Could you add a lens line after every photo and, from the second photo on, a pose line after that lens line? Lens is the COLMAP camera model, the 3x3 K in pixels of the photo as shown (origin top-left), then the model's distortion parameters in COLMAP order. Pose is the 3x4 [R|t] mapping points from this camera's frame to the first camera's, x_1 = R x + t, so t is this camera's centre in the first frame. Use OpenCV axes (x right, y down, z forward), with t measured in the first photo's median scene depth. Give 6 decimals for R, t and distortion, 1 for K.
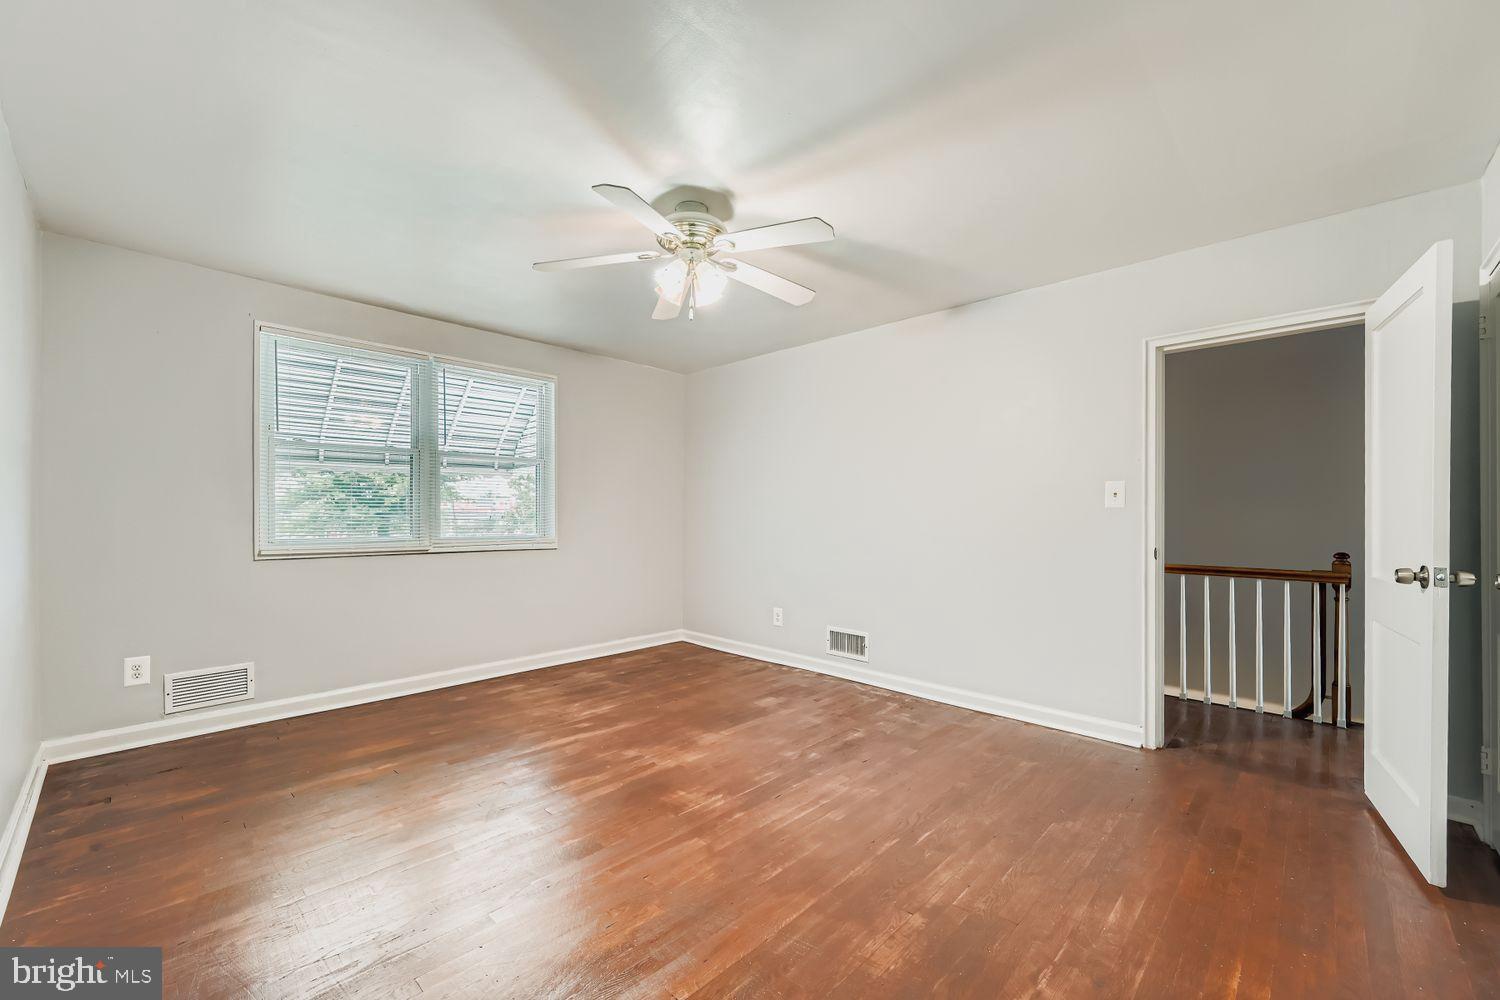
lens RADIAL K [[599.4, 0, 748.8], [0, 599.4, 509.8], [0, 0, 1]] dist [0.001433, 0.000474]
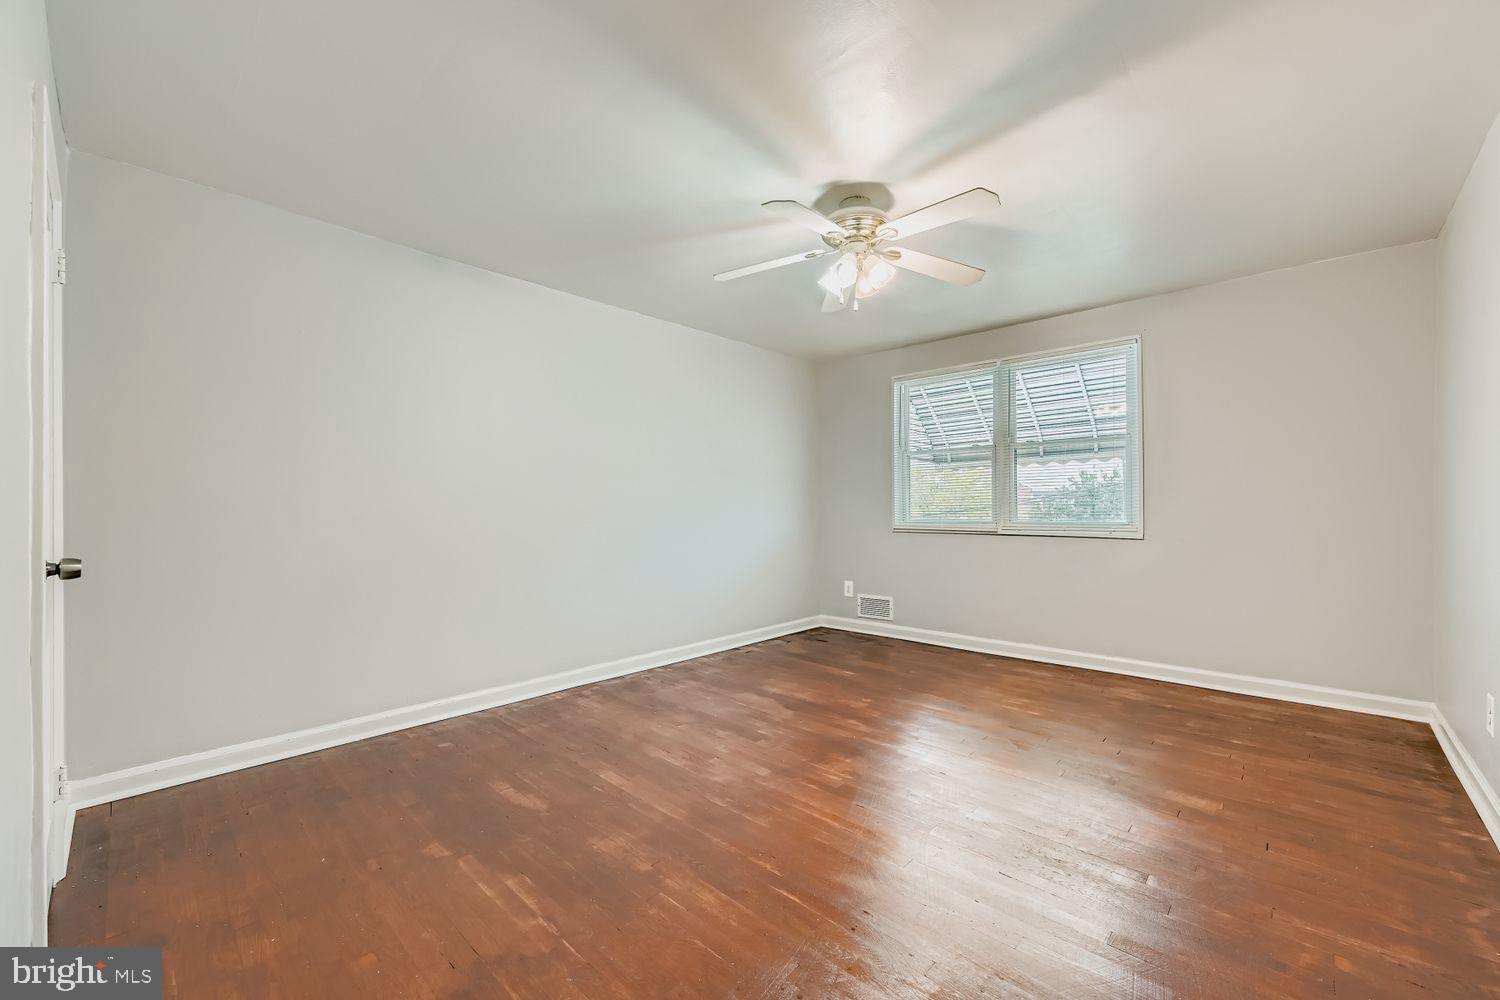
lens RADIAL K [[599.4, 0, 753.8], [0, 599.4, 499.9], [0, 0, 1]] dist [0.001433, 0.000474]
pose [[0.019831, -0.011585, -0.999736, 0.600694], [0.016809, 0.999795, -0.011252, 0.011333], [0.999662, -0.016582, 0.020022, 0.514337]]
